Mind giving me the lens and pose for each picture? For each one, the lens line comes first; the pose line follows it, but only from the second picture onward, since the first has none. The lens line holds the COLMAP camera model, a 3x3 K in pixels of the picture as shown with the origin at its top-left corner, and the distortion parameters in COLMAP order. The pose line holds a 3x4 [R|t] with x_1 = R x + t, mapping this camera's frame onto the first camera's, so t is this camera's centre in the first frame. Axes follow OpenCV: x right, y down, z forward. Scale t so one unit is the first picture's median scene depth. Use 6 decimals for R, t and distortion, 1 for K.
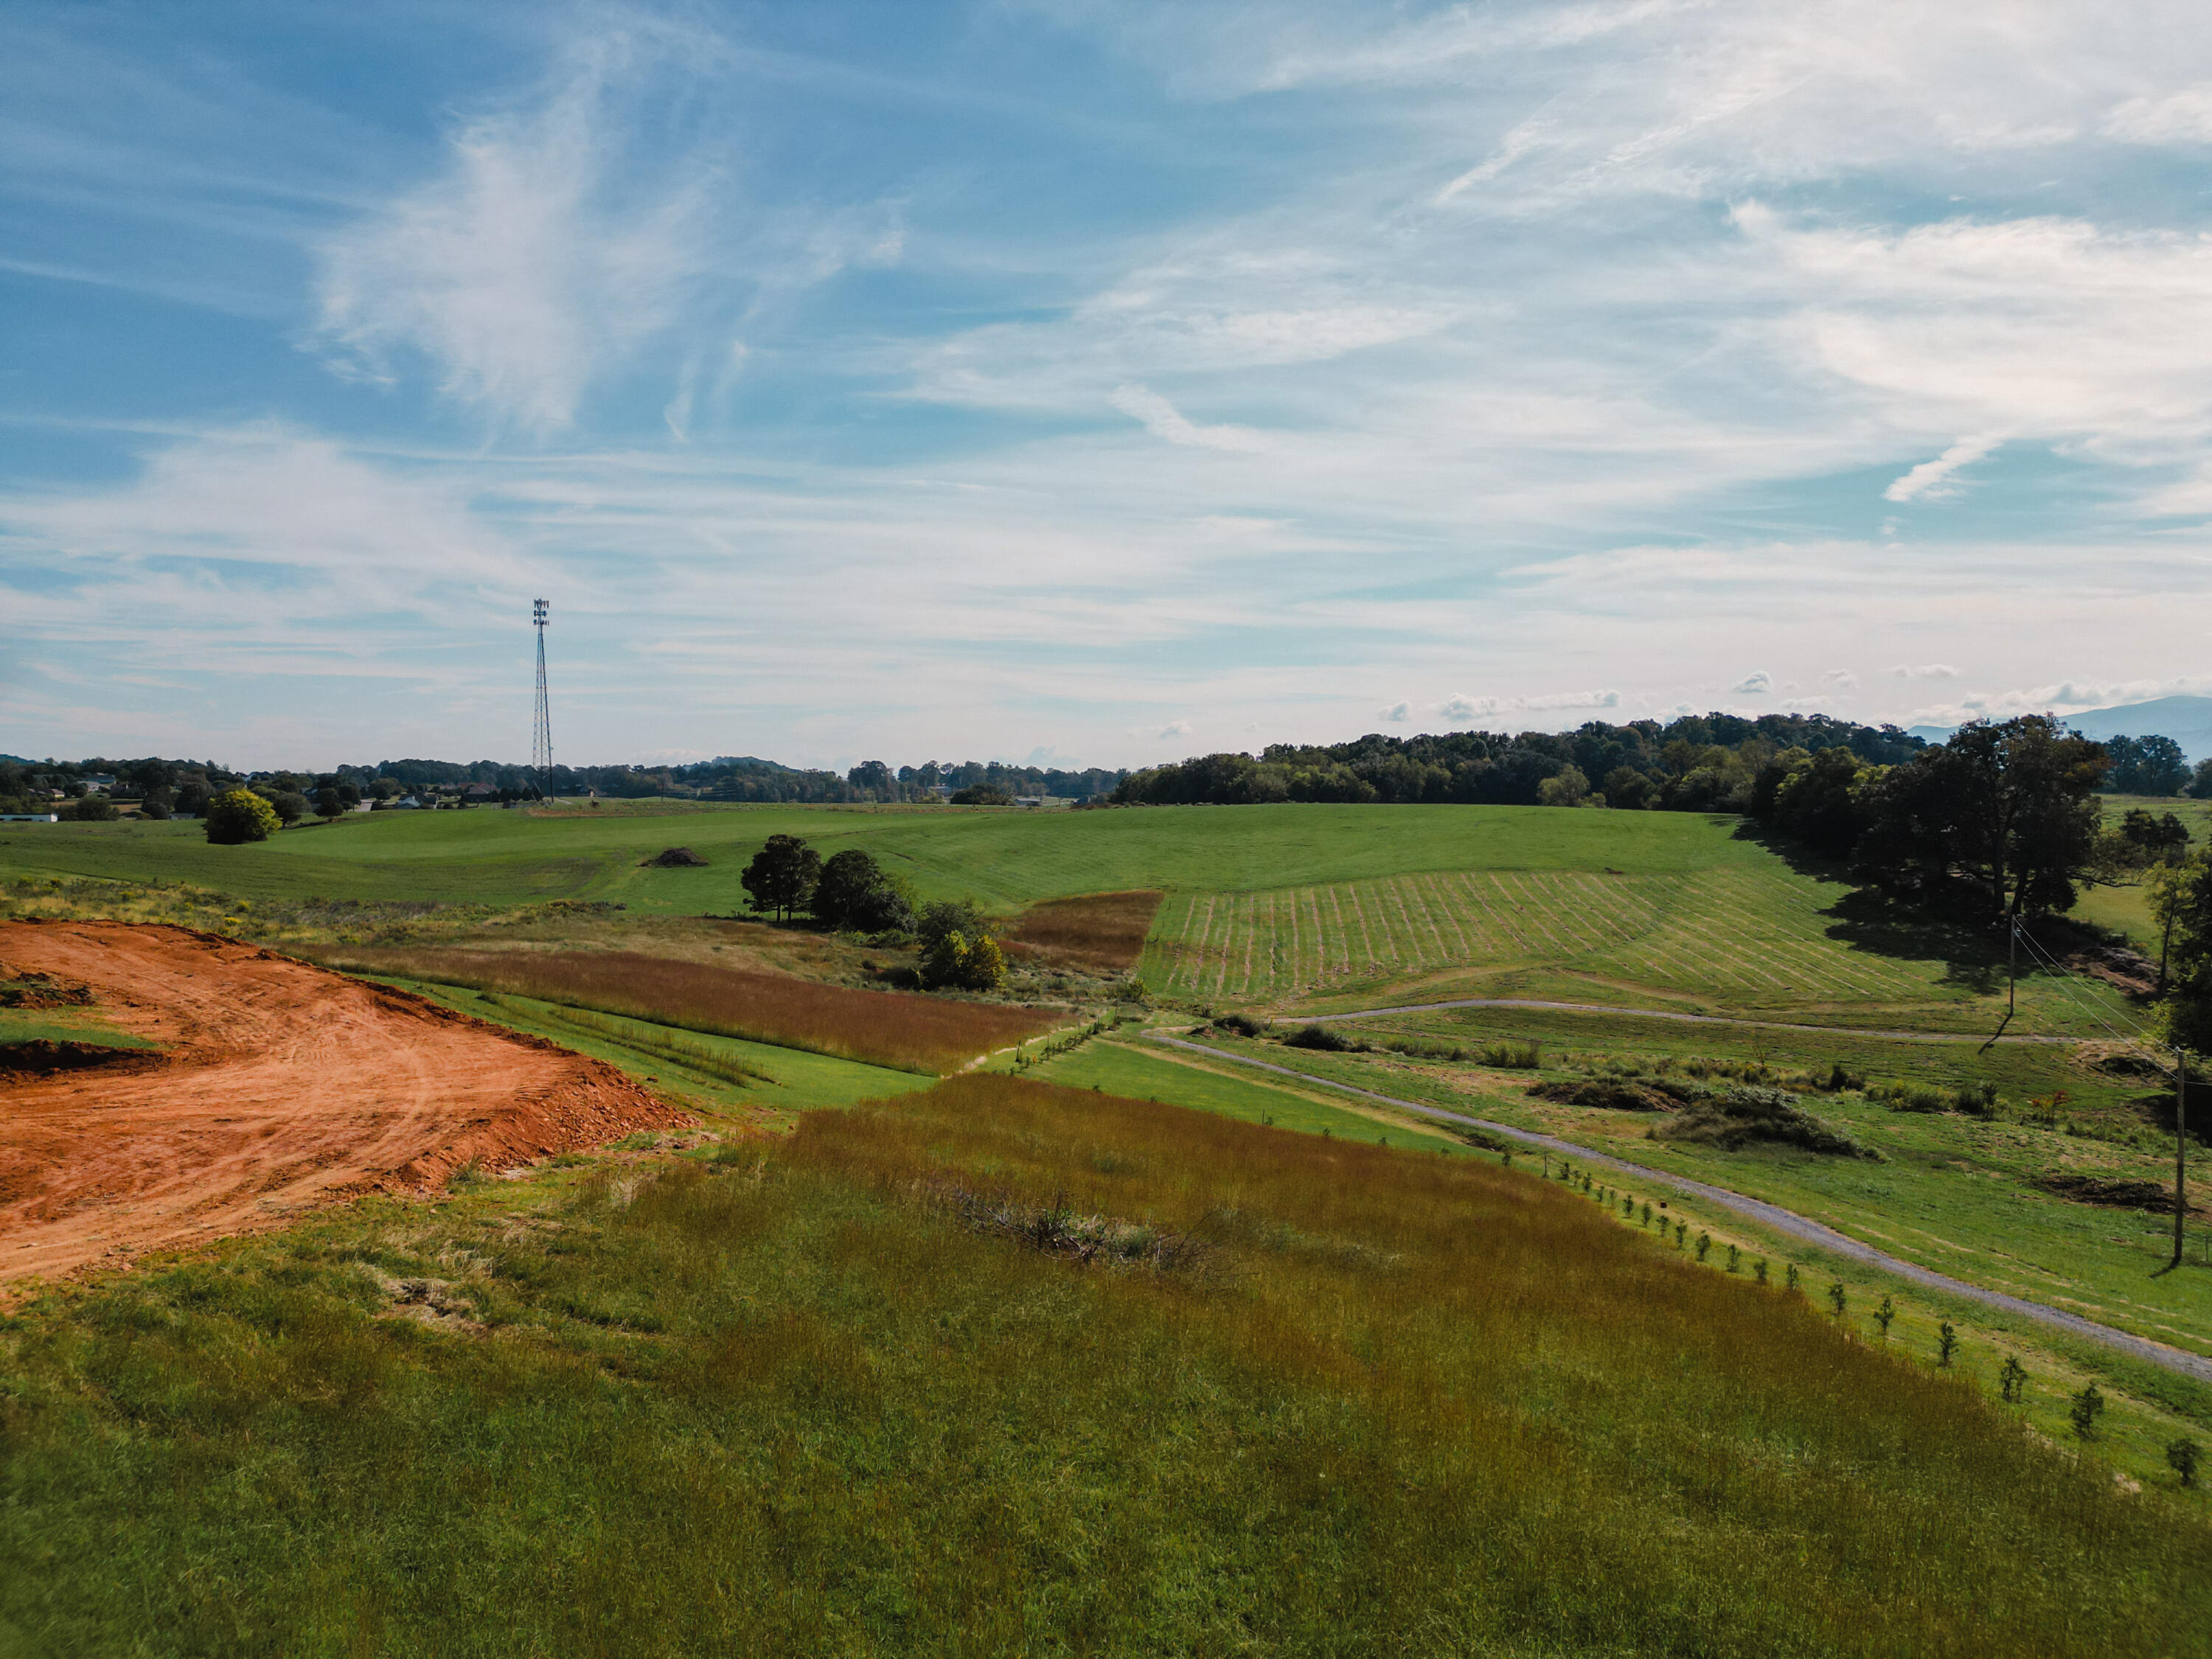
lens RADIAL K [[1540.4, 0, 1105.3], [0, 1540.4, 814.0], [0, 0, 1]] dist [0.084279, -0.087011]
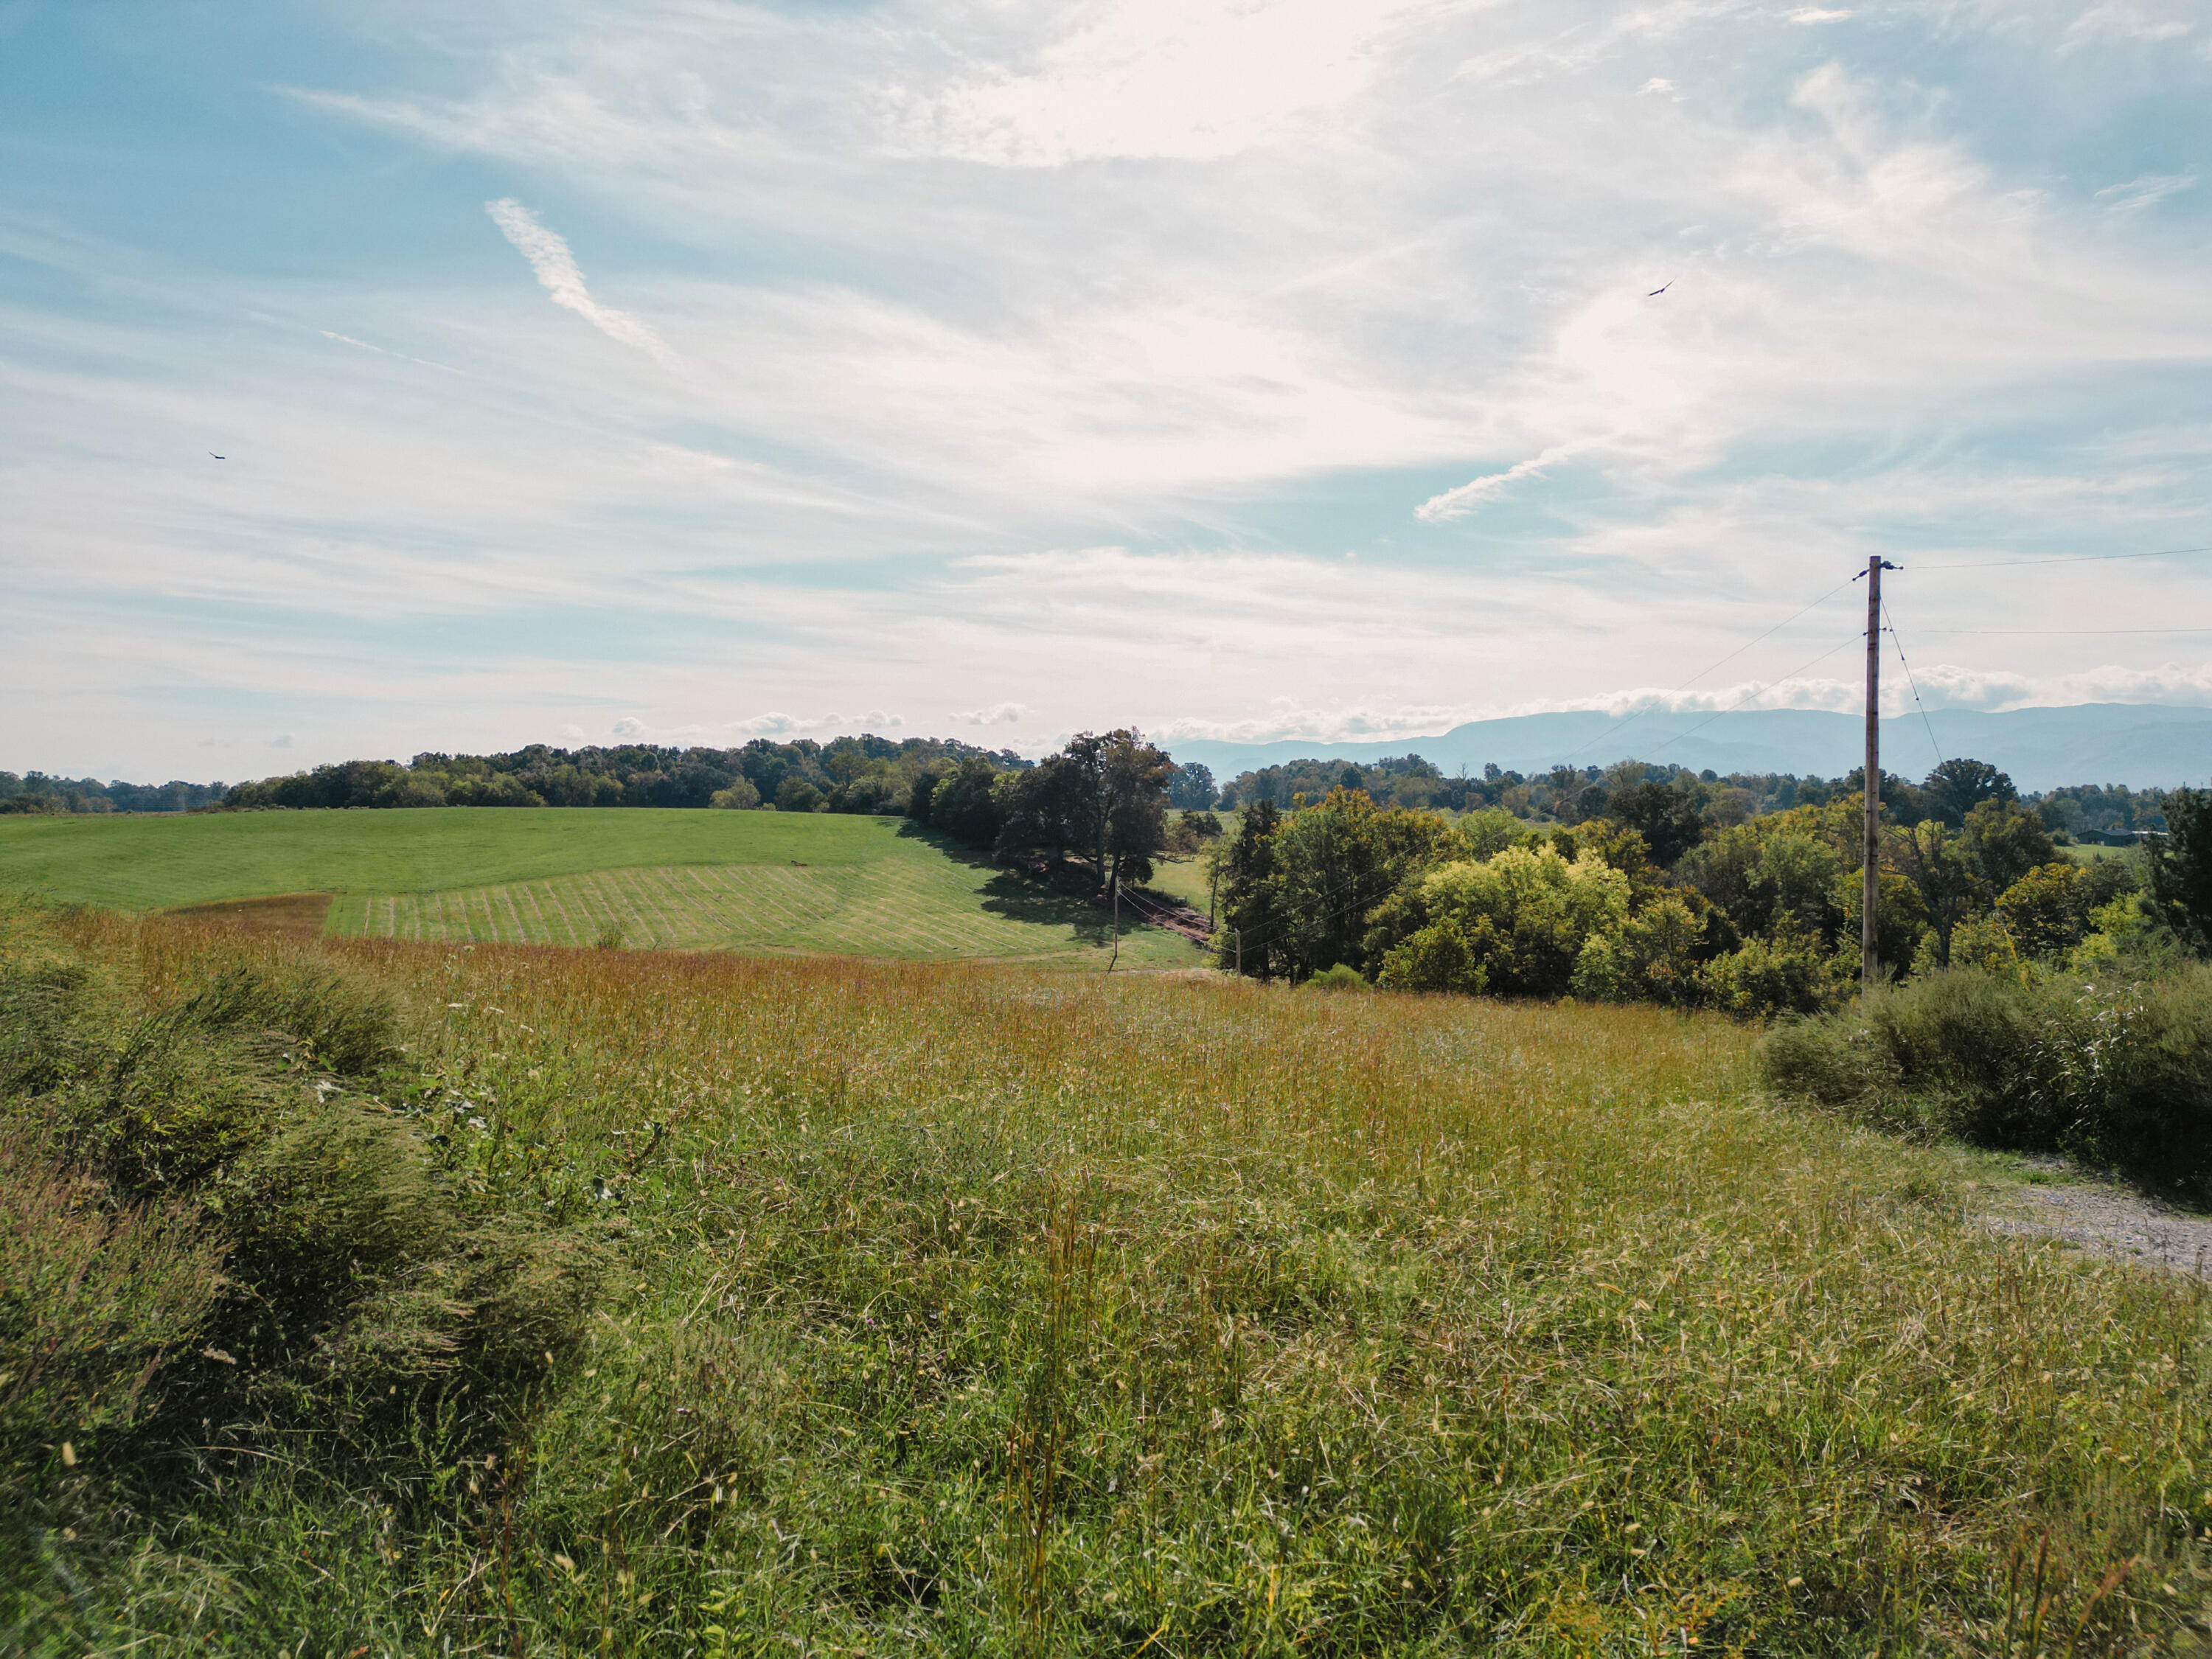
lens RADIAL K [[1540.4, 0, 1106.8], [0, 1540.4, 829.2], [0, 0, 1]] dist [0.084279, -0.087011]
pose [[0.860289, -0.003156, 0.509796, -0.040093], [0.006216, 0.999971, -0.004298, 0.018773], [-0.509768, 0.006866, 0.860284, -0.043250]]
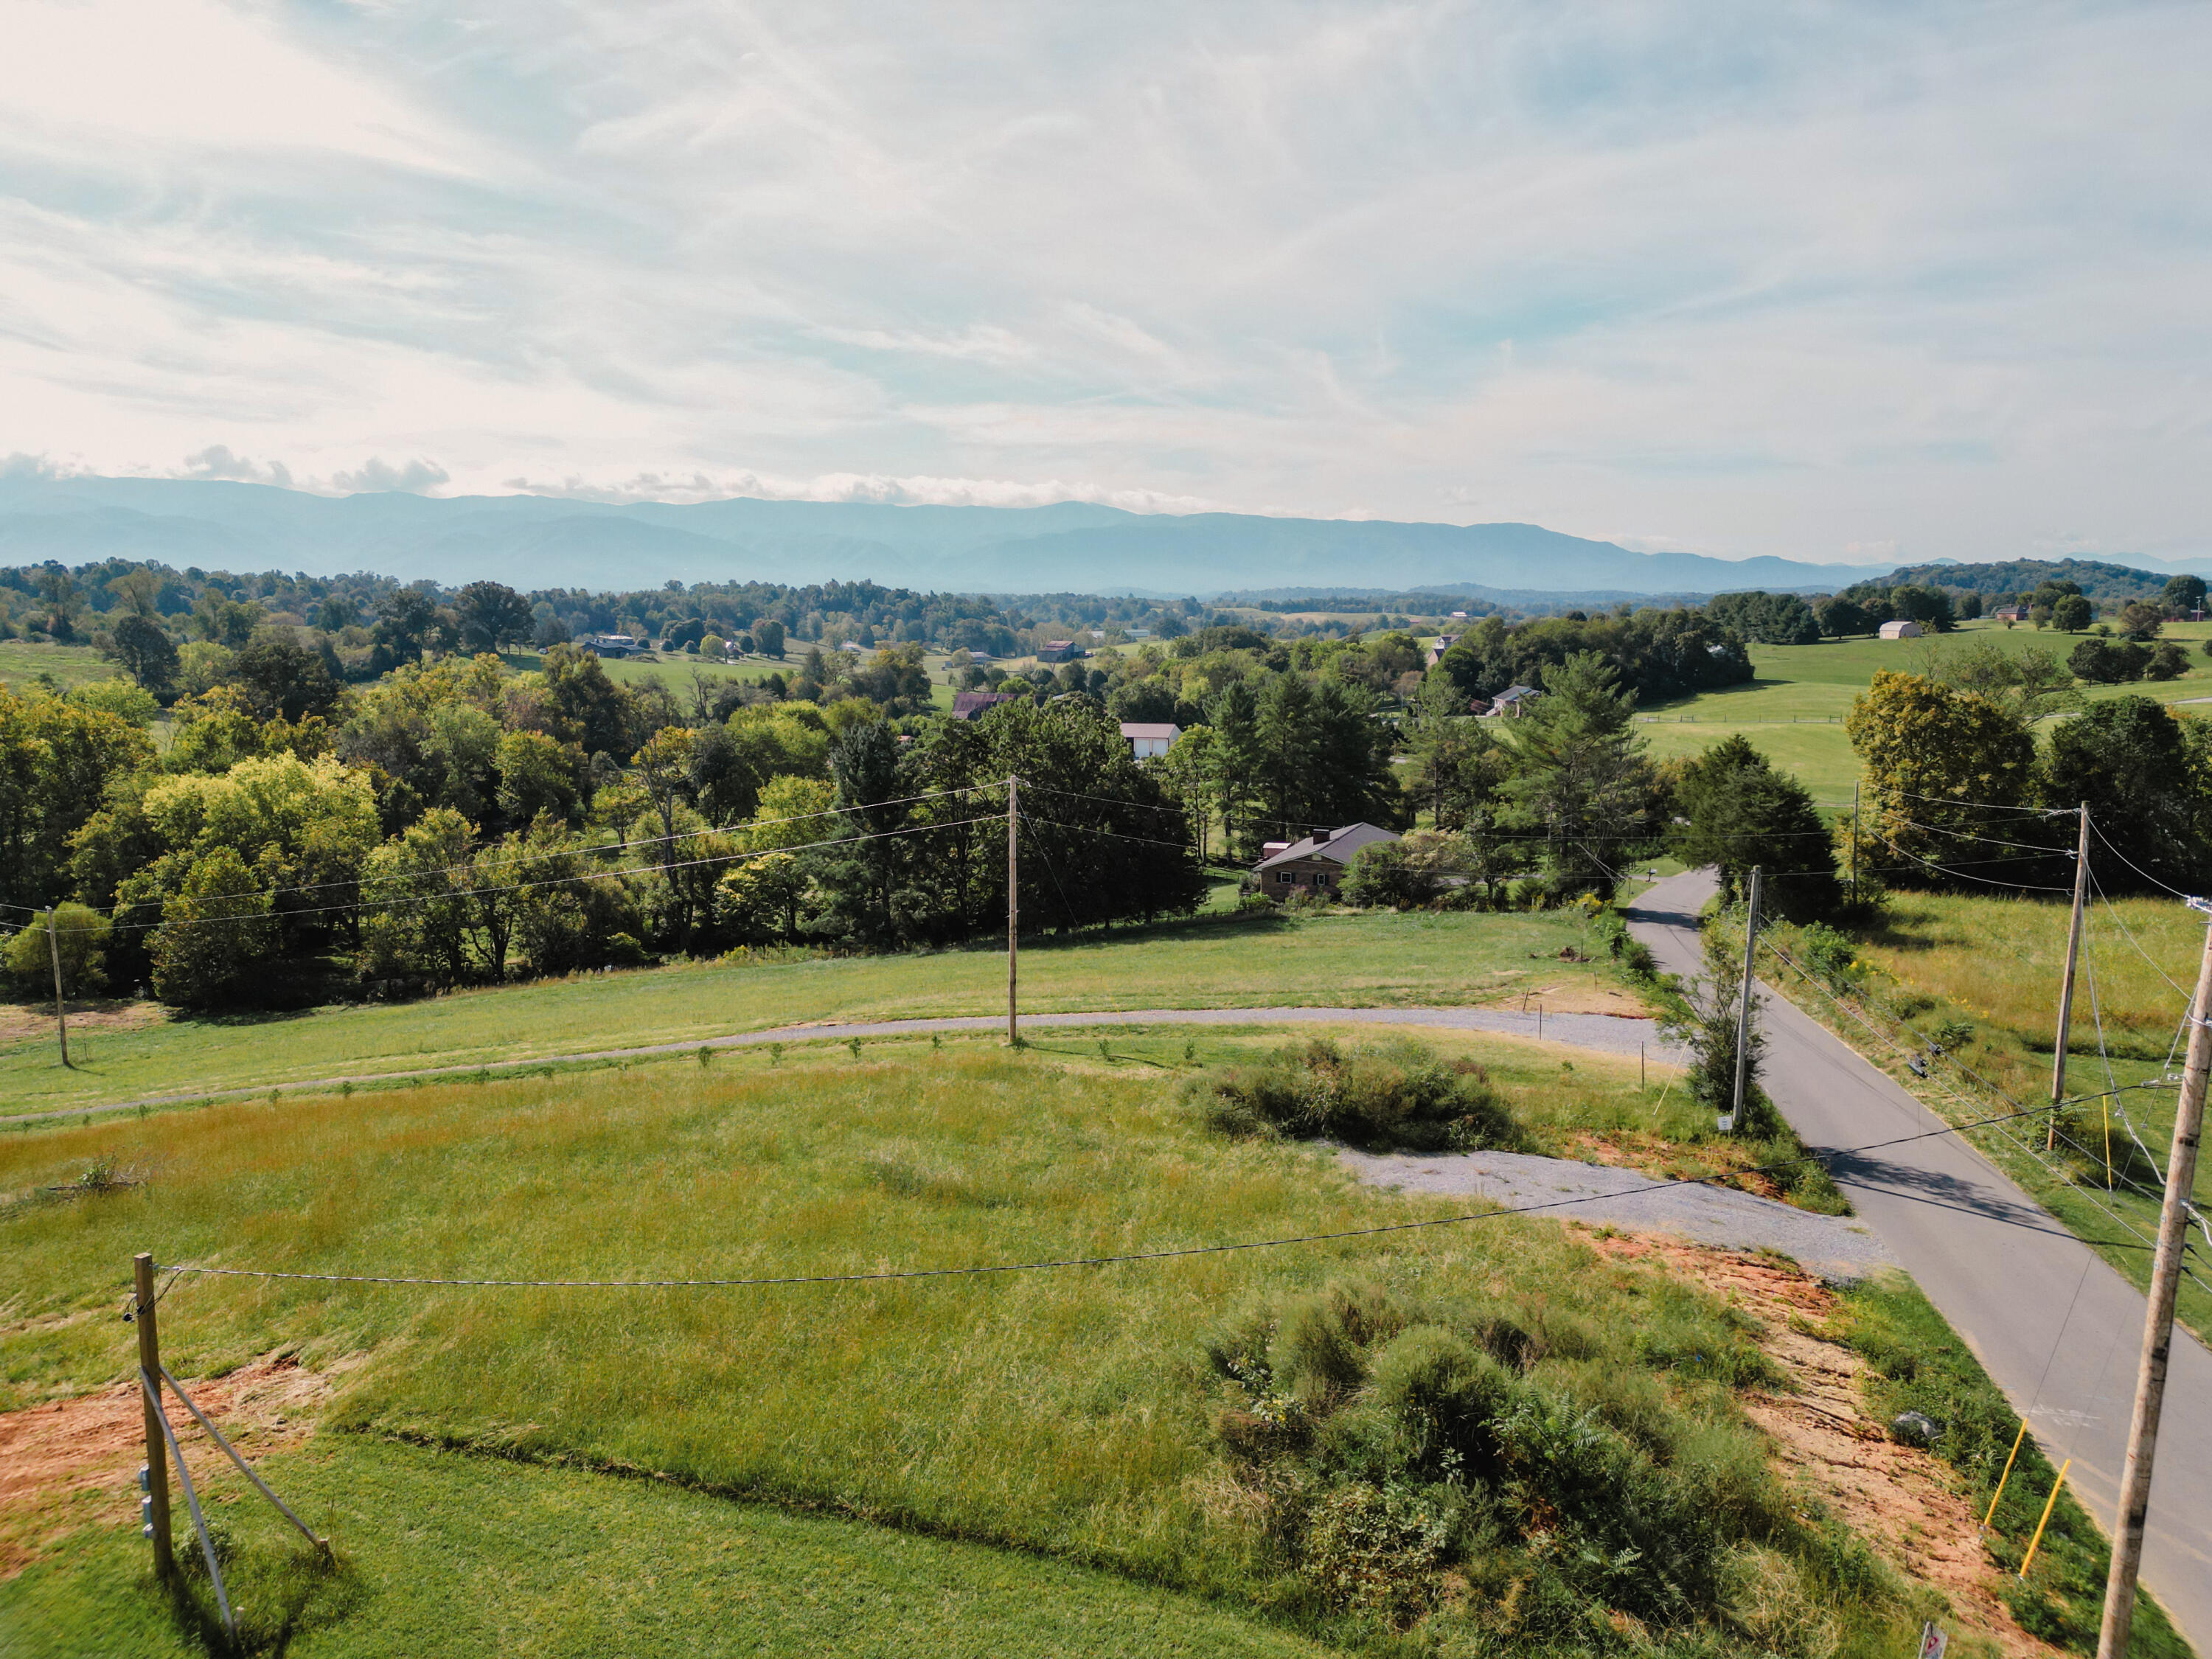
lens RADIAL K [[1540.4, 0, 1111.1], [0, 1540.4, 811.8], [0, 0, 1]] dist [0.084279, -0.087011]
pose [[0.119122, -0.133032, 0.983927, -0.144896], [0.012132, 0.991104, 0.132534, -0.027395], [-0.992805, -0.003851, 0.119677, -0.008360]]
